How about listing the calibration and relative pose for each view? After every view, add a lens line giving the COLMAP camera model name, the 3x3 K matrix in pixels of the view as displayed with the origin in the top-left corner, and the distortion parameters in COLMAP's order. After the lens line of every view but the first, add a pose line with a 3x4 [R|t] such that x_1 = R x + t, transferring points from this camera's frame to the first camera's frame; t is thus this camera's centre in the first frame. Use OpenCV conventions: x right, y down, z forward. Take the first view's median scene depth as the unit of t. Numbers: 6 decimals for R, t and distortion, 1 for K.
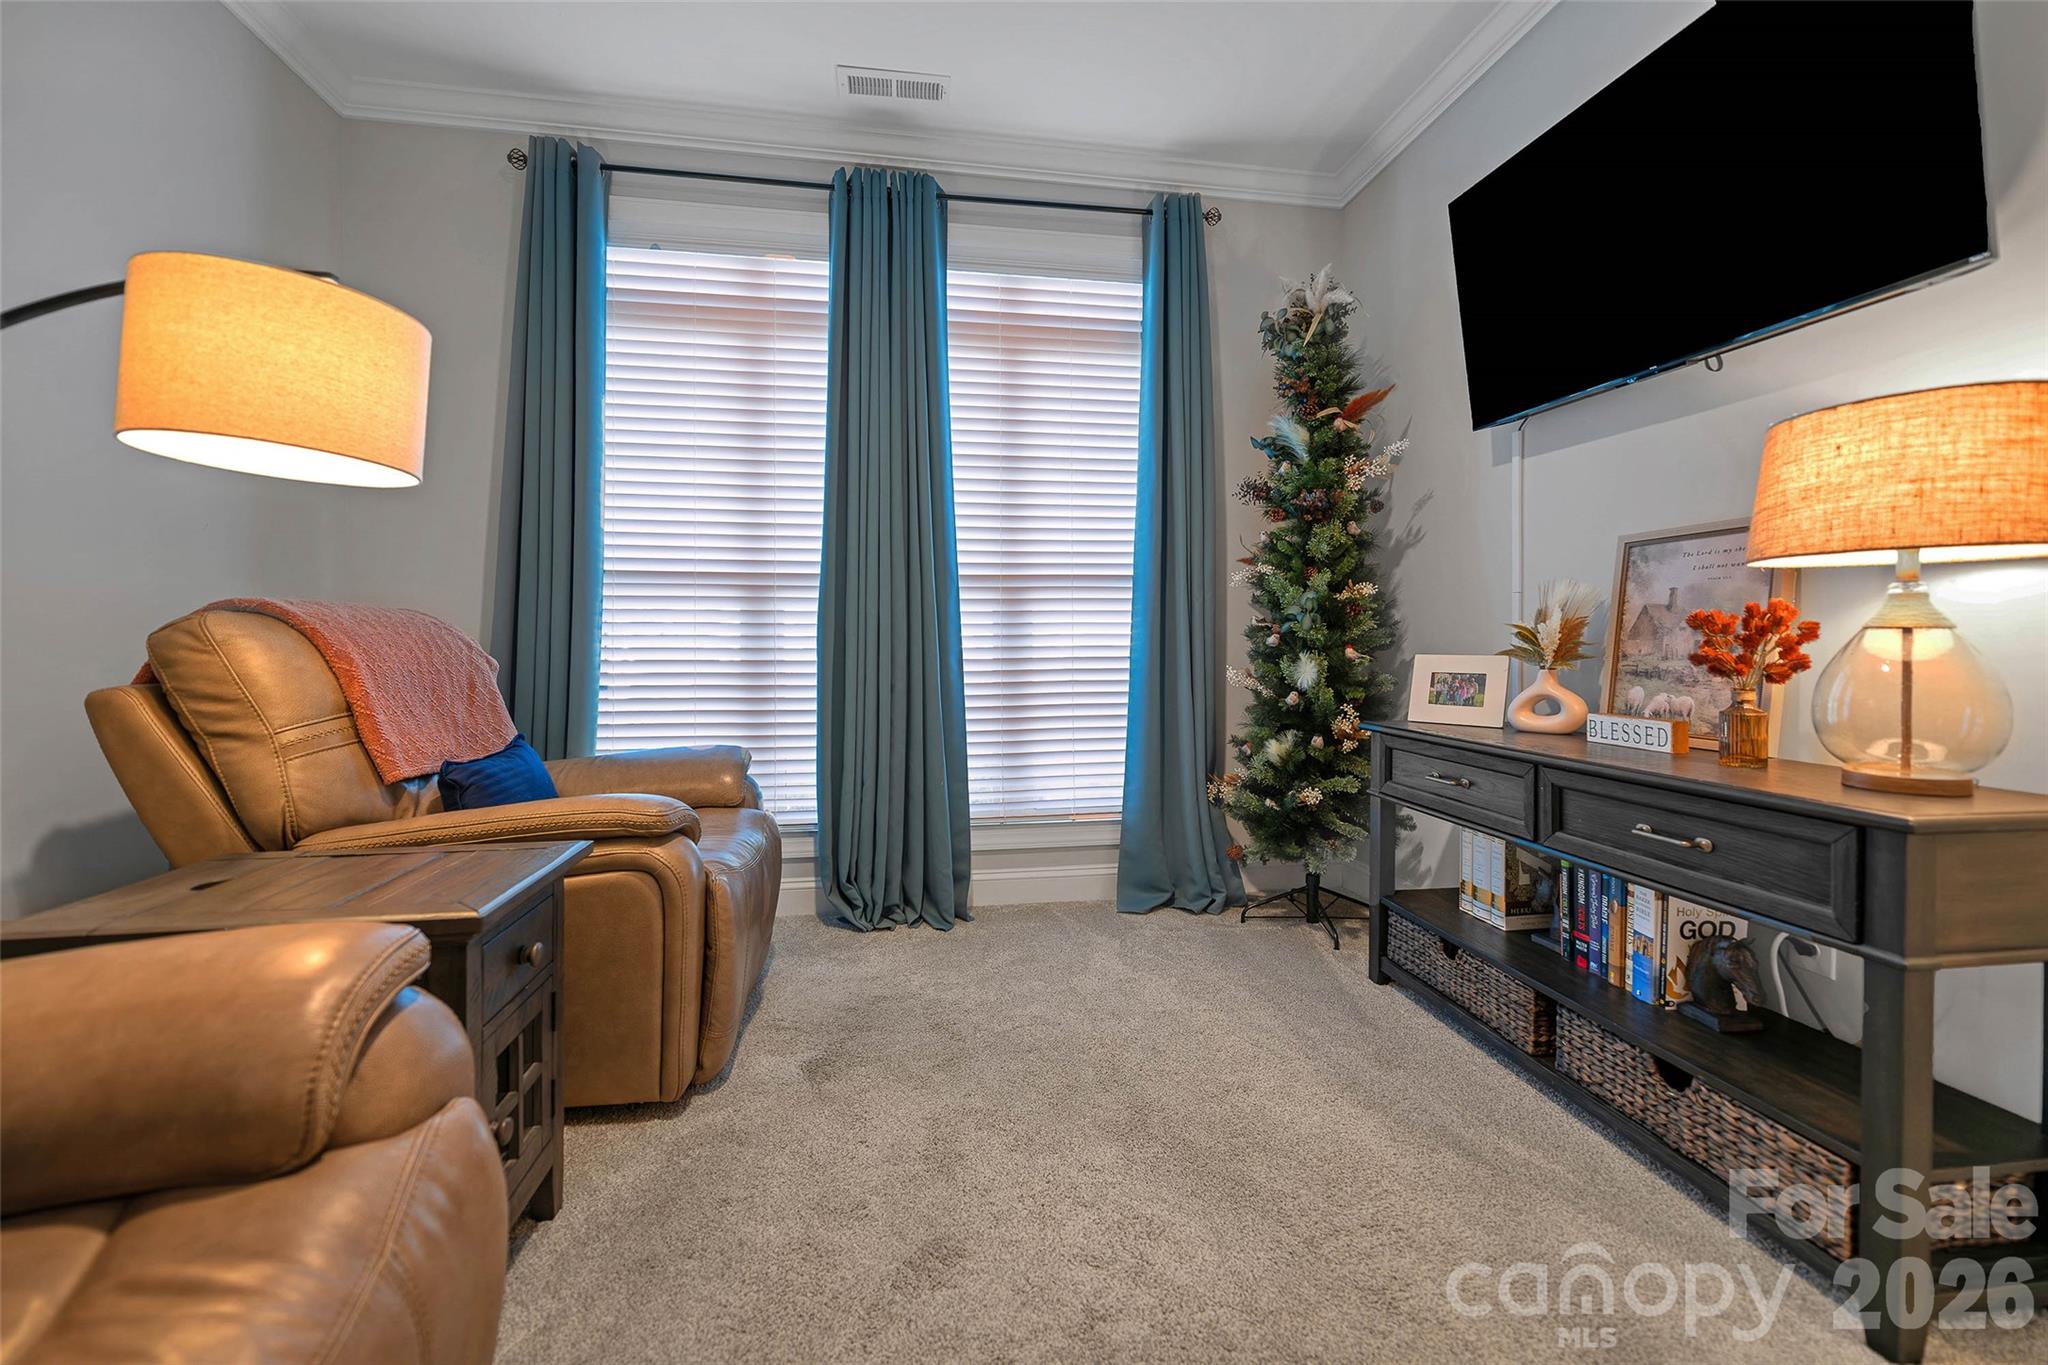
lens RADIAL K [[824.4, 0, 999.9], [0, 824.4, 671.9], [0, 0, 1]] dist [0.001378, -0.000266]
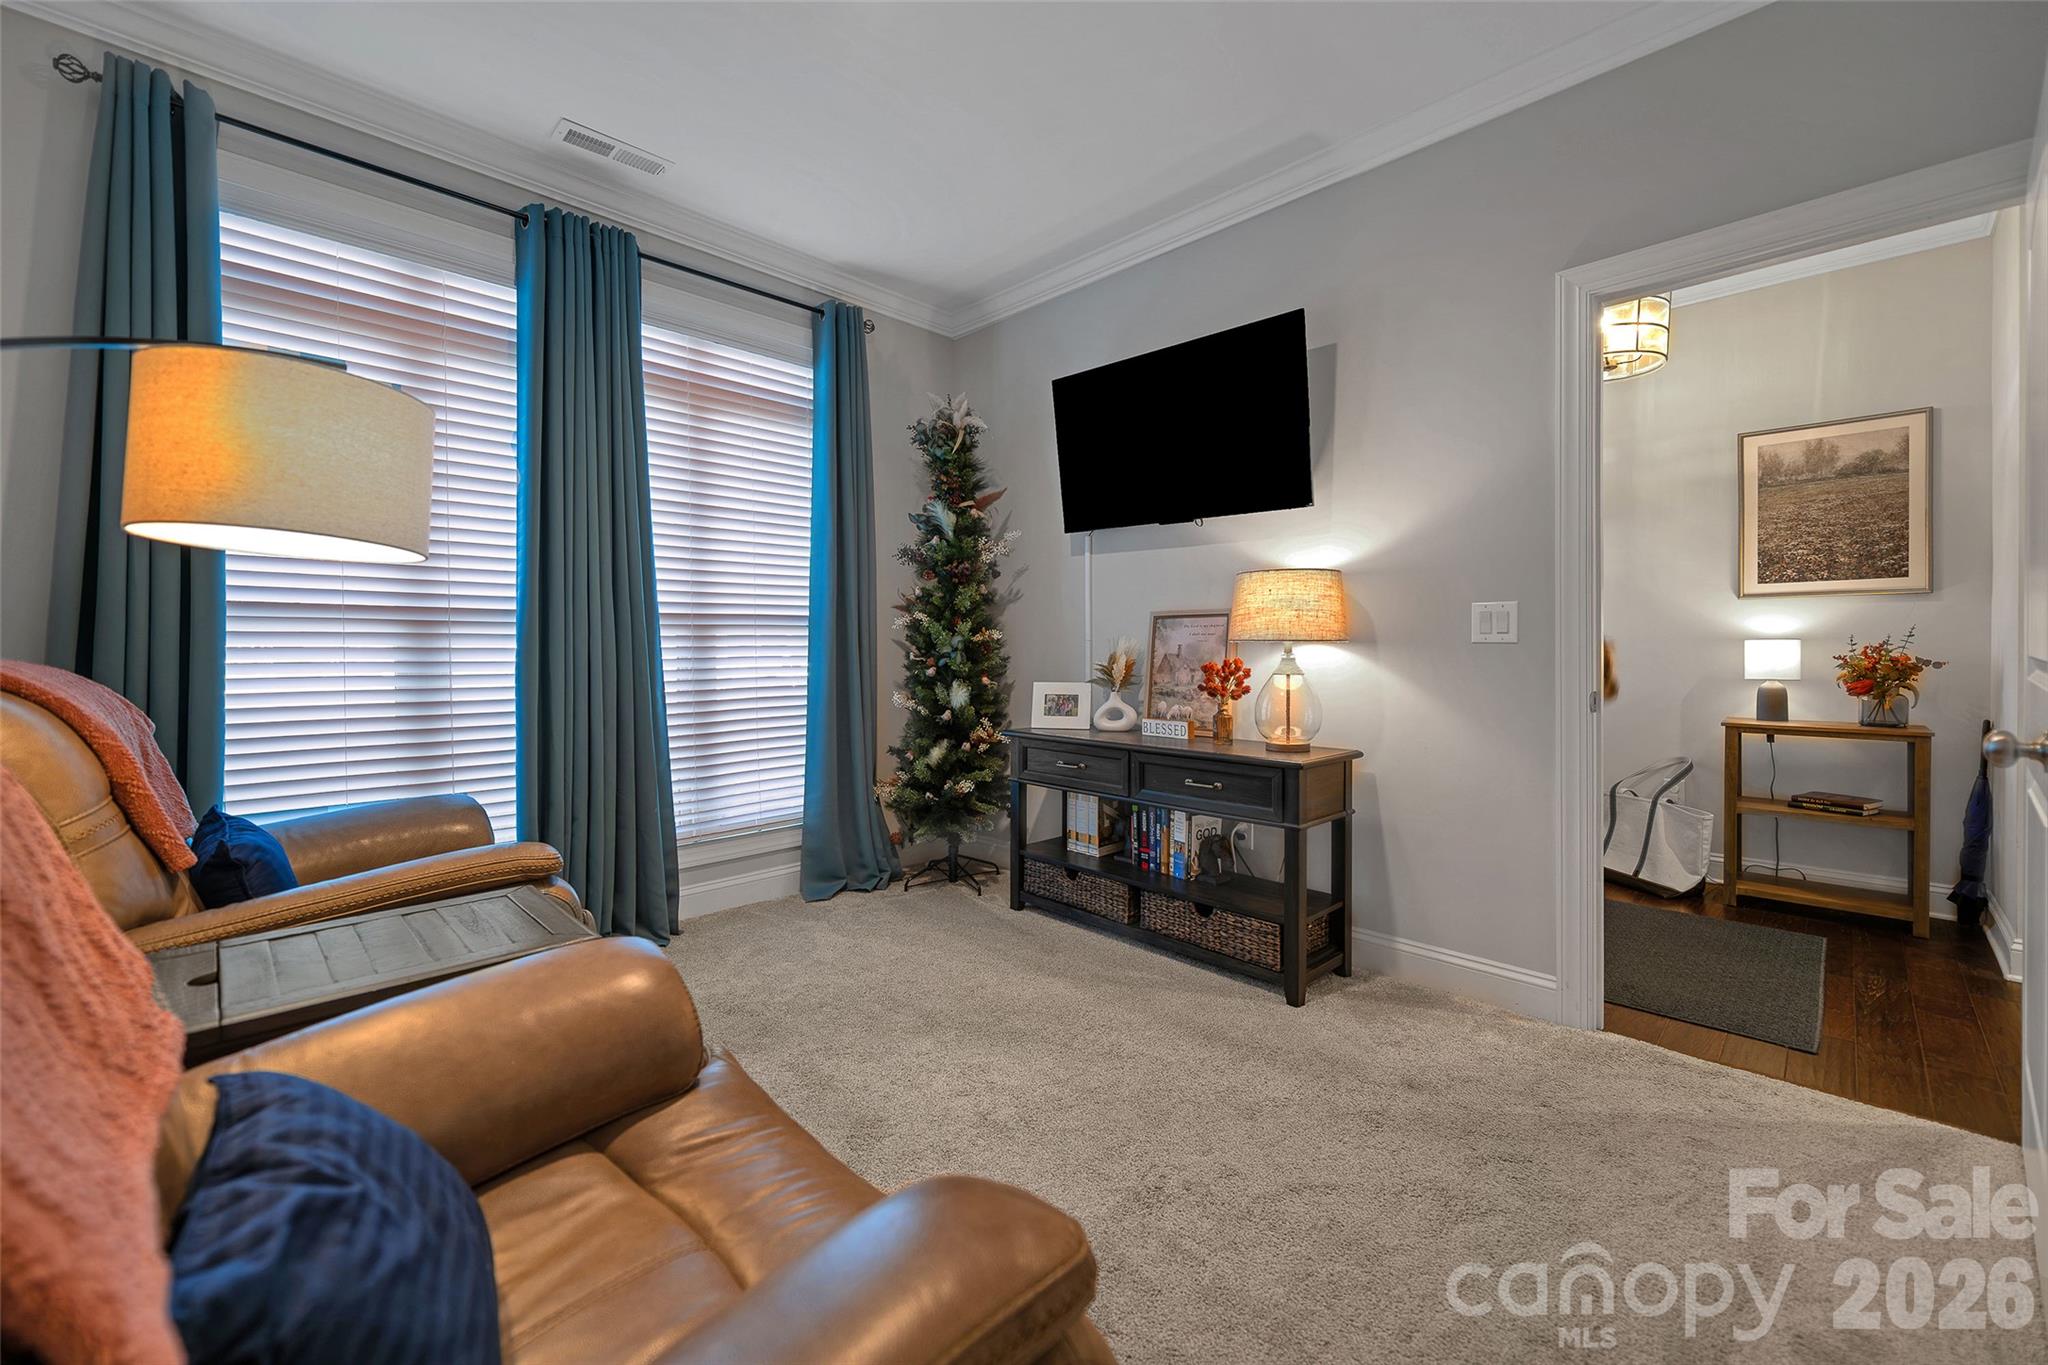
lens RADIAL K [[815.5, 0, 1019.9], [0, 815.5, 698.6], [0, 0, 1]] dist [0.000512, -0.000074]
pose [[0.812003, -0.037473, 0.582449, -0.325370], [0.023319, 0.999223, 0.031777, -0.034734], [-0.583187, -0.012221, 0.812246, -0.144501]]
